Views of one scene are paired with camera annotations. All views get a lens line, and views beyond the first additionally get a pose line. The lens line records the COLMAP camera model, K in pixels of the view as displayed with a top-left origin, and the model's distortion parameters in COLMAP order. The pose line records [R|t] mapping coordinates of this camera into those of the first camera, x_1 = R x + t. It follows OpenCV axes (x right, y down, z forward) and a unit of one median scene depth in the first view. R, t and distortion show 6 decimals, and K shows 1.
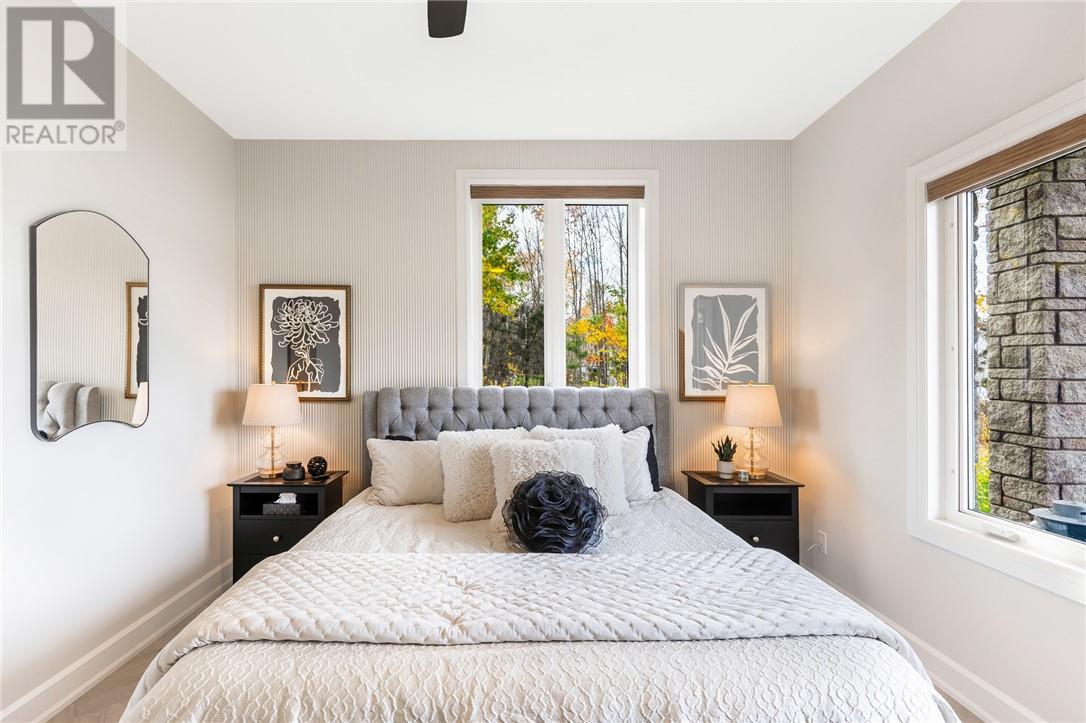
lens RADIAL K [[498.8, 0, 548.5], [0, 498.8, 357.7], [0, 0, 1]] dist [0.003976, -0.000097]
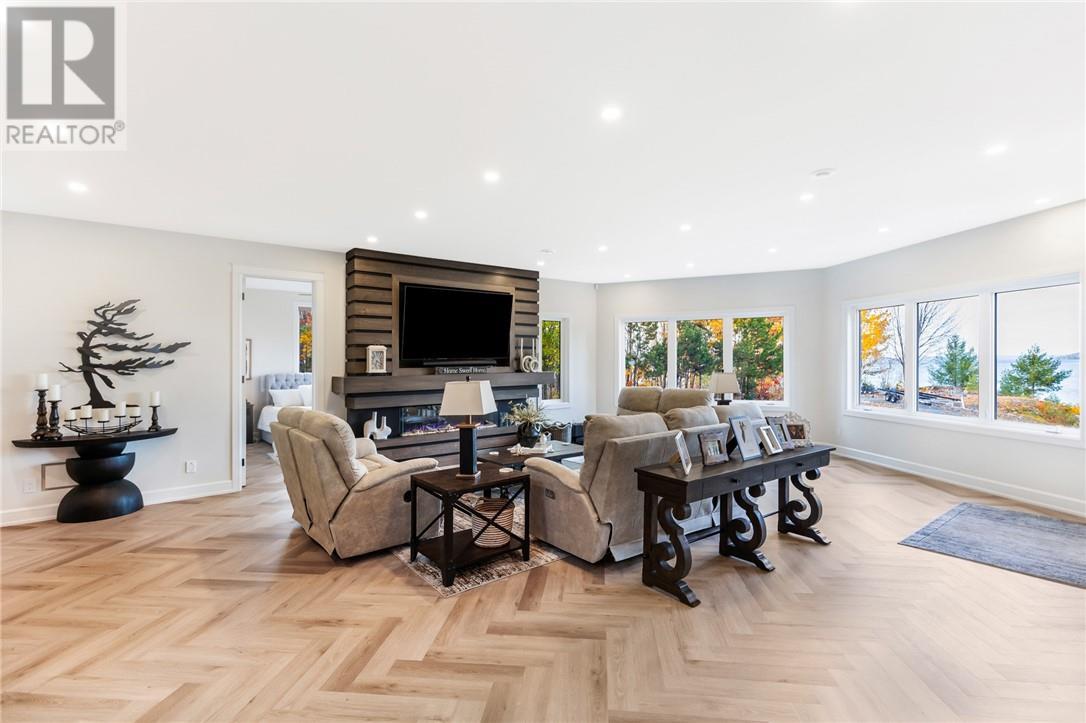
lens RADIAL K [[498.8, 0, 548.5], [0, 498.8, 357.7], [0, 0, 1]] dist [0.003976, -0.000097]
pose [[0.803560, -0.000394, 0.595224, -0.760824], [-0.015871, 0.999630, 0.022087, -0.134304], [-0.595012, -0.027195, 0.803256, -2.443485]]
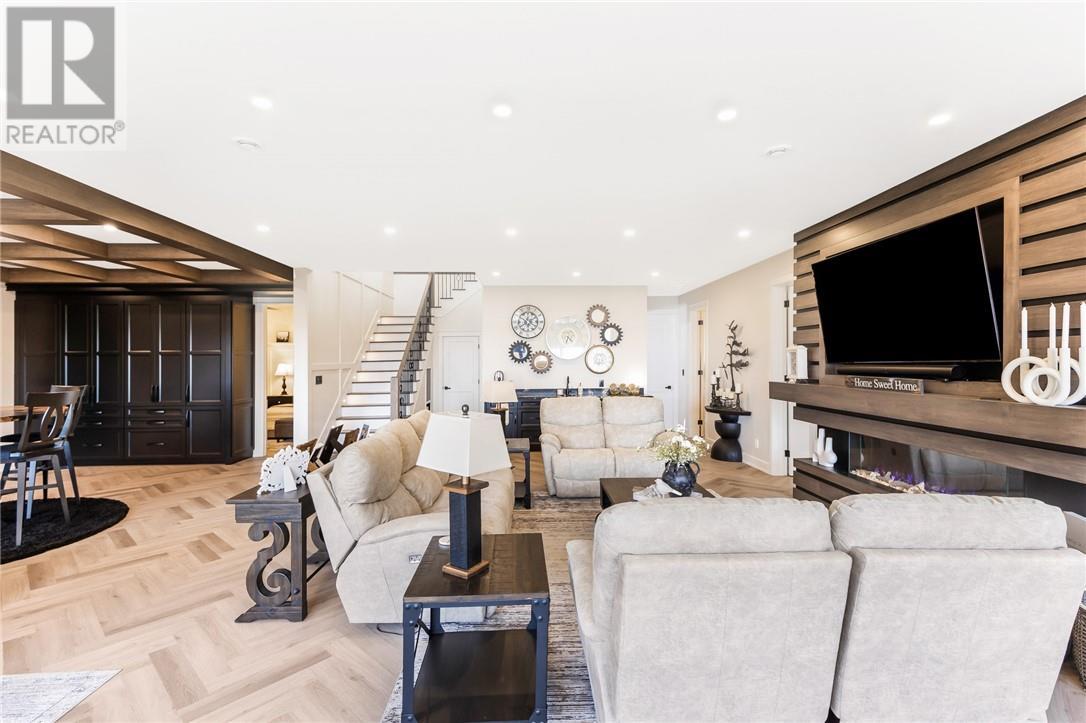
lens RADIAL K [[498.8, 0, 548.5], [0, 498.8, 357.7], [0, 0, 1]] dist [0.003976, -0.000097]
pose [[0.011521, -0.001988, -0.999932, 2.794643], [0.036169, 0.999344, -0.001570, -0.103259], [0.999279, -0.036148, 0.011585, -0.579281]]
